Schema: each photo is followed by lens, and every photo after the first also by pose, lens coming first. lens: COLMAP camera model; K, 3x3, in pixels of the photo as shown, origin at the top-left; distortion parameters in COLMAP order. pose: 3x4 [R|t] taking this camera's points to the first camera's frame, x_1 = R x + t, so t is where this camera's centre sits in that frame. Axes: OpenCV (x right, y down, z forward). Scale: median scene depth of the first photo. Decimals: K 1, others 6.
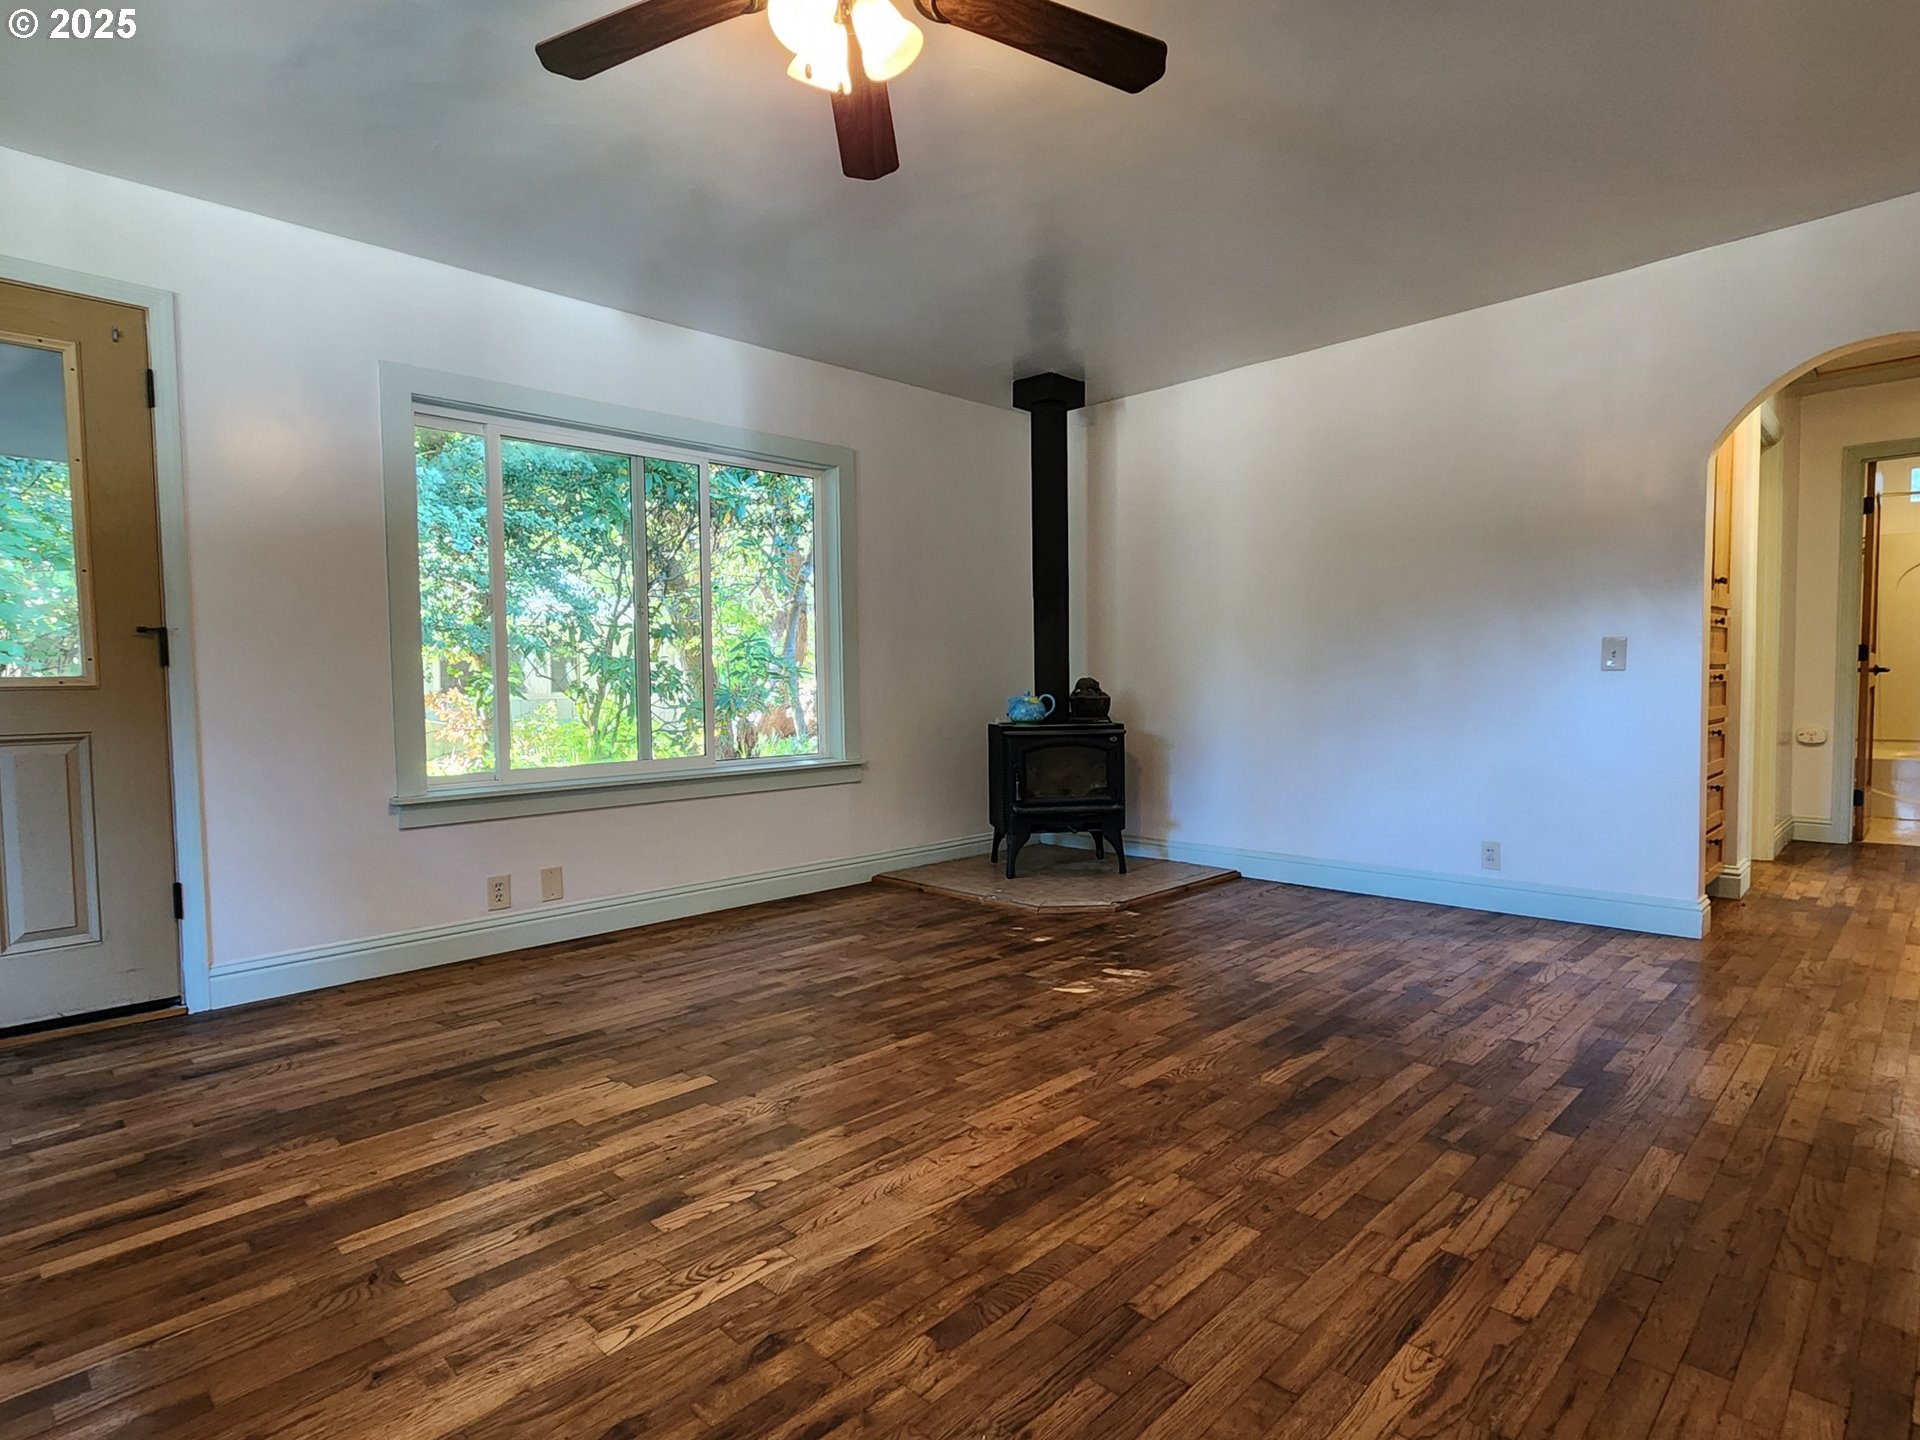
lens RADIAL K [[1026.8, 0, 953.7], [0, 1026.8, 727.8], [0, 0, 1]] dist [0.000730, 0.000649]
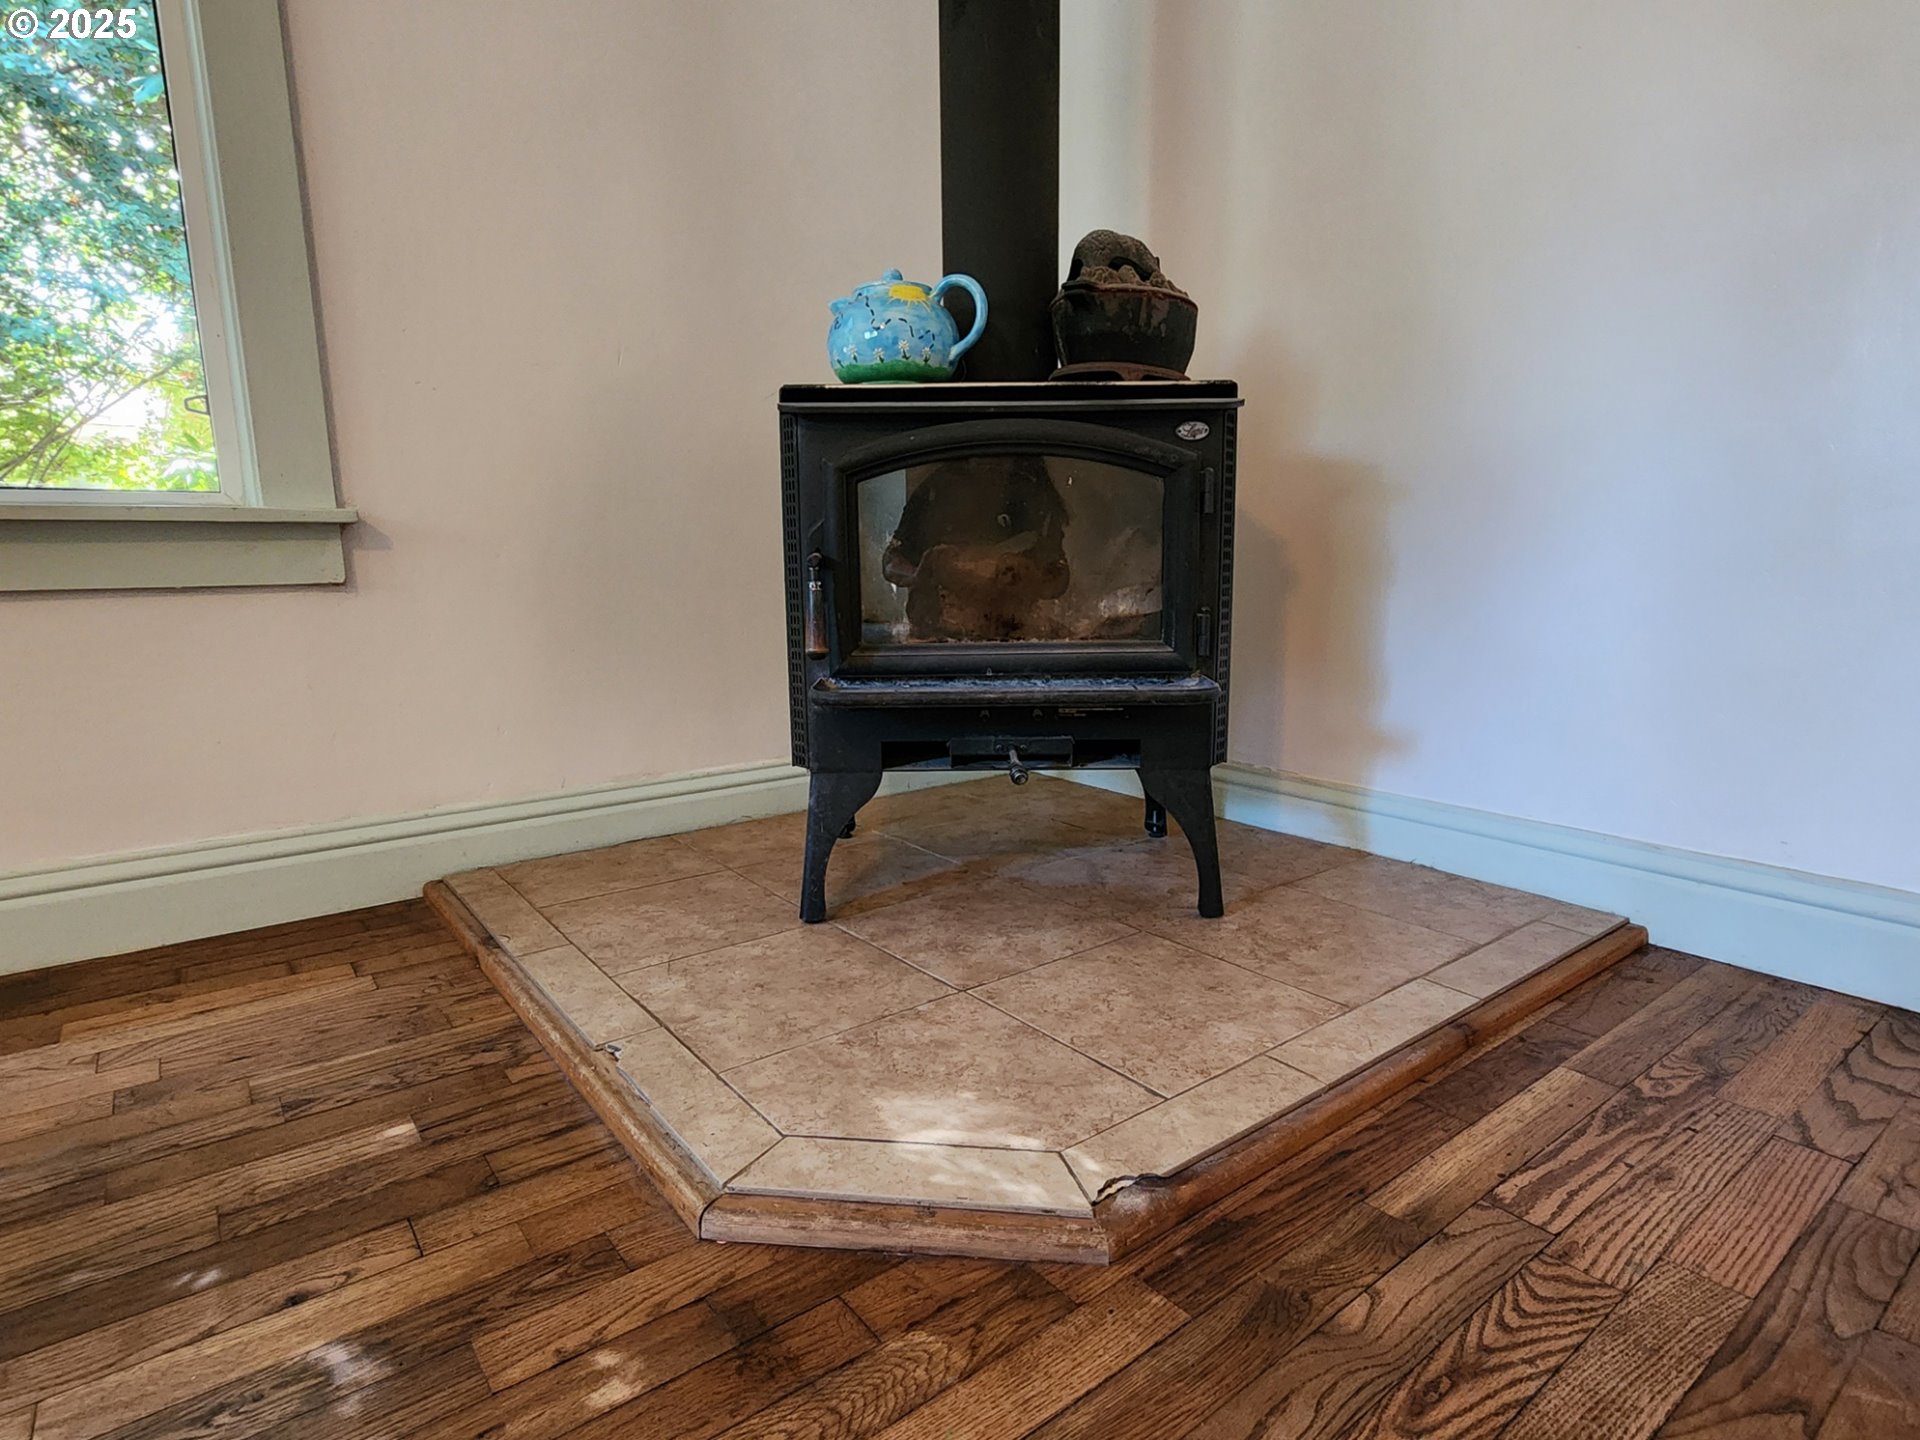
lens RADIAL K [[1026.8, 0, 953.7], [0, 1026.8, 727.8], [0, 0, 1]] dist [0.000730, 0.000649]
pose [[0.991258, 0.027181, -0.129109, 0.198546], [-0.010603, 0.991795, 0.127394, 0.082523], [0.131513, -0.124912, 0.983413, 1.098802]]
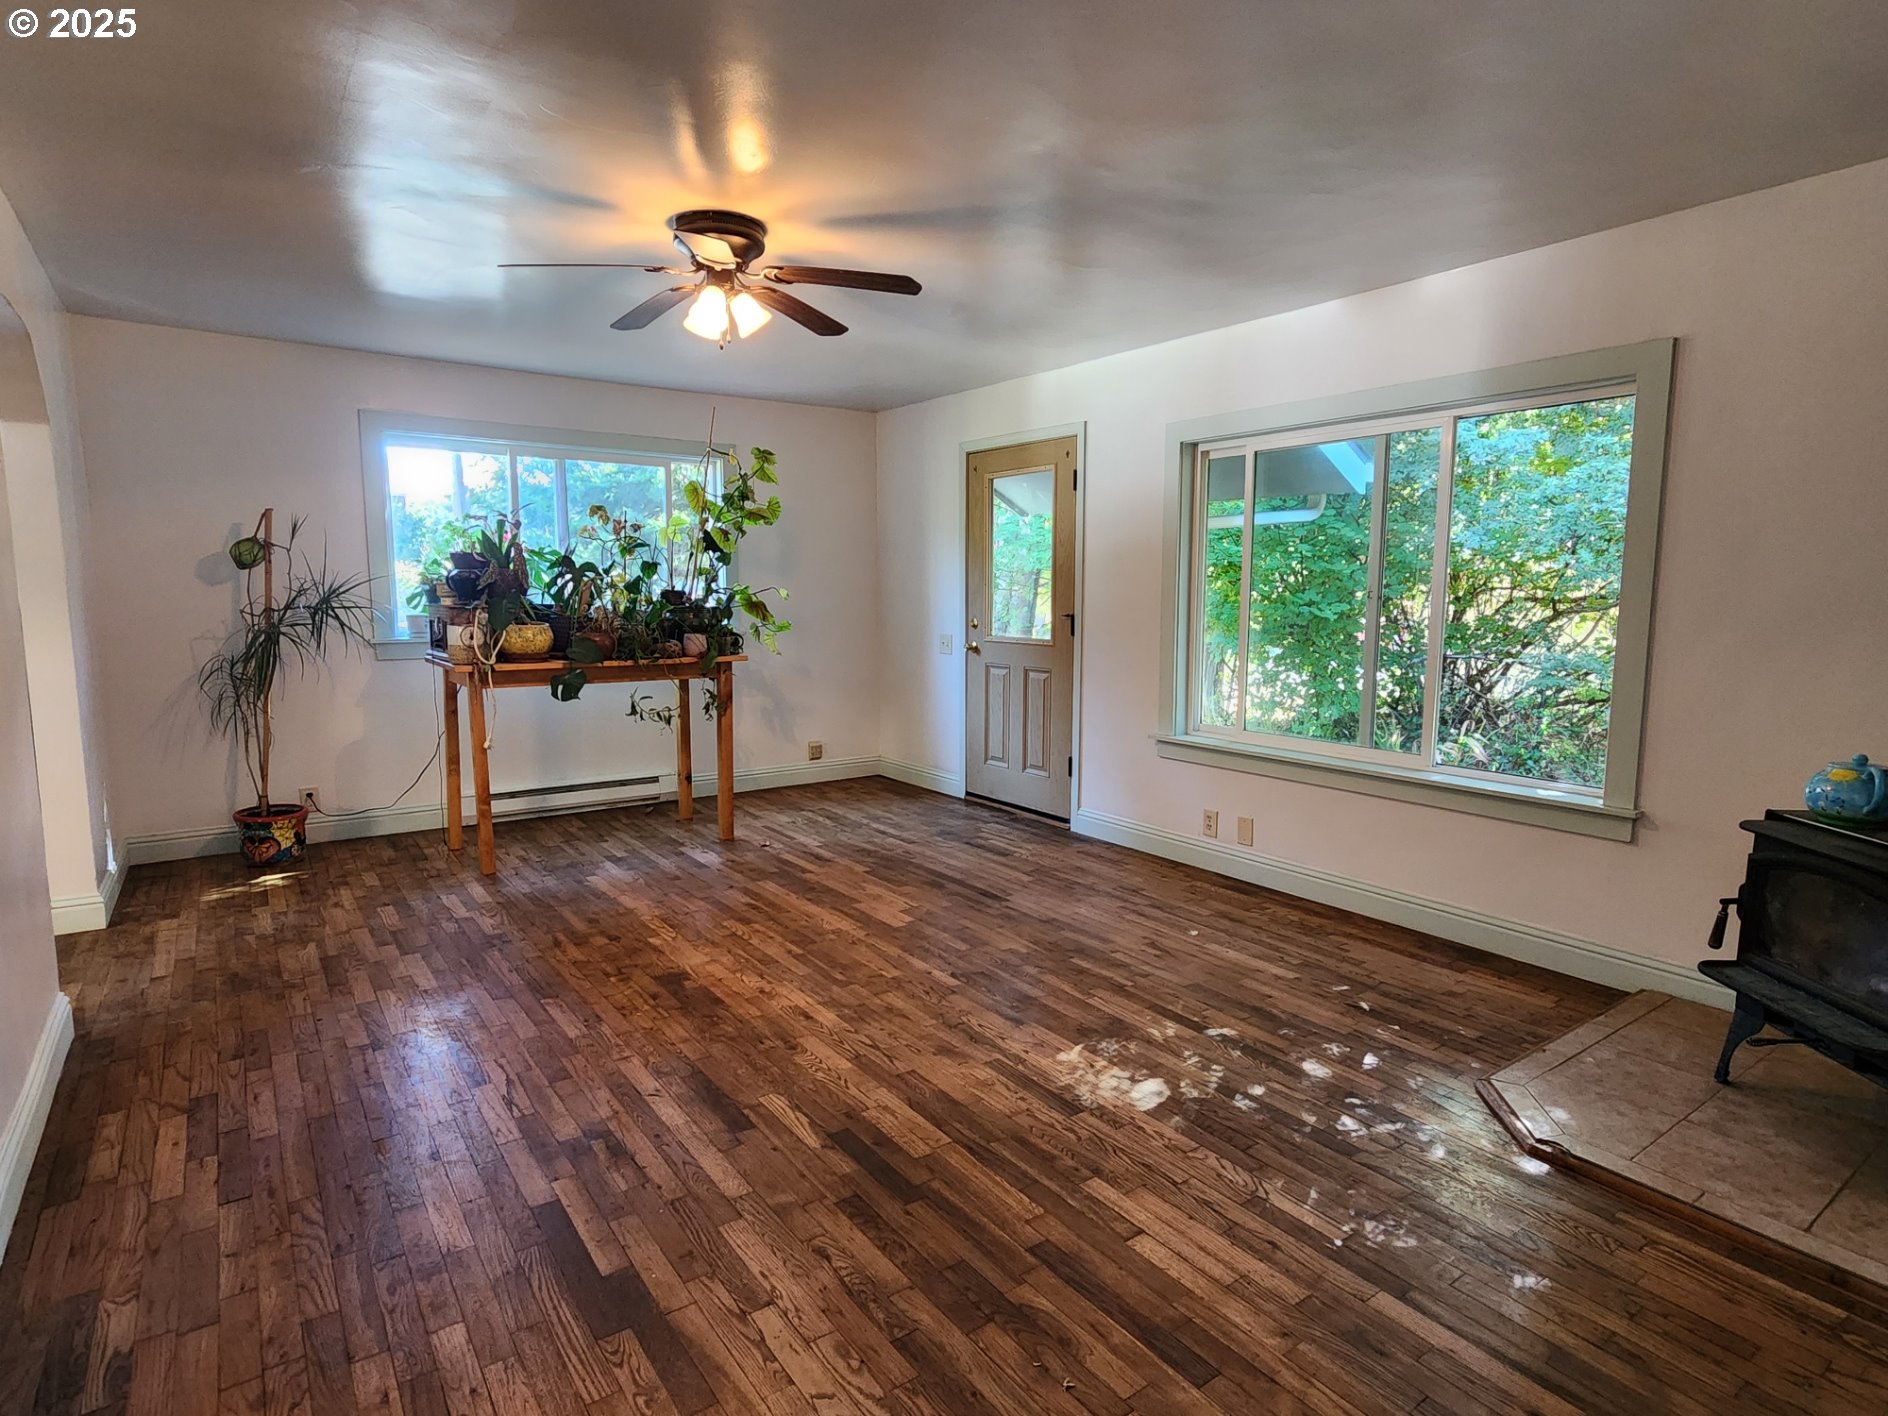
lens RADIAL K [[1009.7, 0, 937.8], [0, 1009.7, 715.6], [0, 0, 1]] dist [0.000730, 0.000649]
pose [[-0.168913, 0.133740, -0.976515, 0.948581], [-0.051955, 0.988166, 0.144323, -0.155480], [0.984261, 0.075113, -0.159965, 0.999974]]
